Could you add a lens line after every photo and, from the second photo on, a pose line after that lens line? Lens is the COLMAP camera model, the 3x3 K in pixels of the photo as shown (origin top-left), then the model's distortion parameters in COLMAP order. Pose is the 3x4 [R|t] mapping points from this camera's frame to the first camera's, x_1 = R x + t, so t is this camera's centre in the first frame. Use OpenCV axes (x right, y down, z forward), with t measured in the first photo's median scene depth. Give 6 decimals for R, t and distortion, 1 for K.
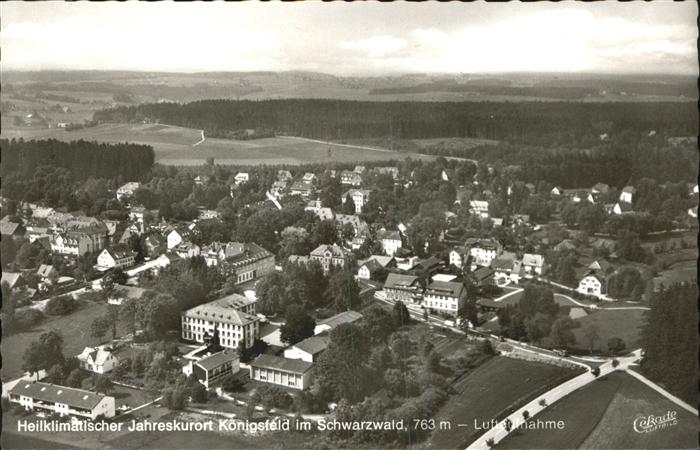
lens RADIAL K [[997.8, 0, 350.0], [0, 997.8, 225.0], [0, 0, 1]] dist [0.007552, -0.084108]
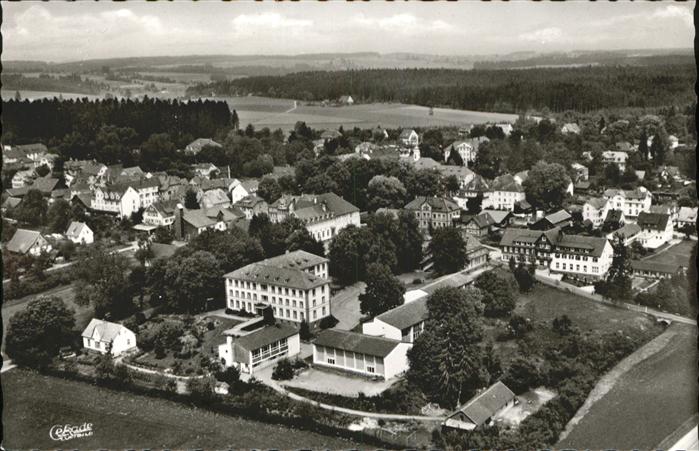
lens RADIAL K [[996.4, 0, 349.5], [0, 996.4, 225.5], [0, 0, 1]] dist [0.007552, -0.084108]
pose [[0.994237, -0.005409, -0.107067, 0.001690], [0.006384, 0.999941, 0.008772, 0.036933], [0.107013, -0.009405, 0.994213, 0.217934]]
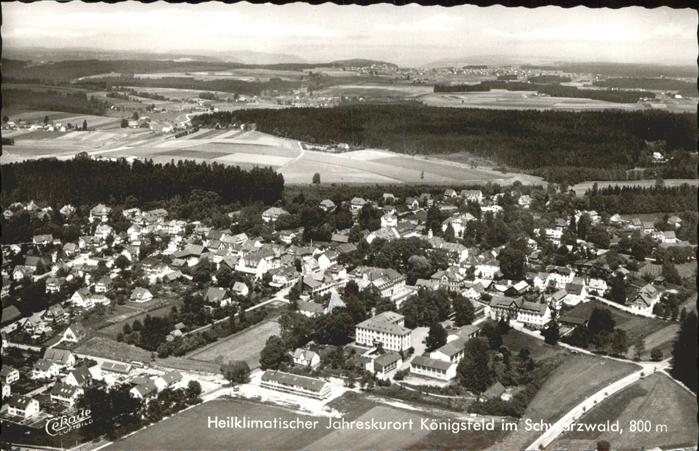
lens RADIAL K [[1023.1, 0, 349.5], [0, 1023.1, 225.5], [0, 0, 1]] dist [-0.021252, -0.060486]
pose [[0.998731, 0.018300, -0.046911, -0.089430], [-0.017139, 0.999540, 0.025021, -0.076287], [0.047348, -0.024186, 0.998586, -0.397689]]
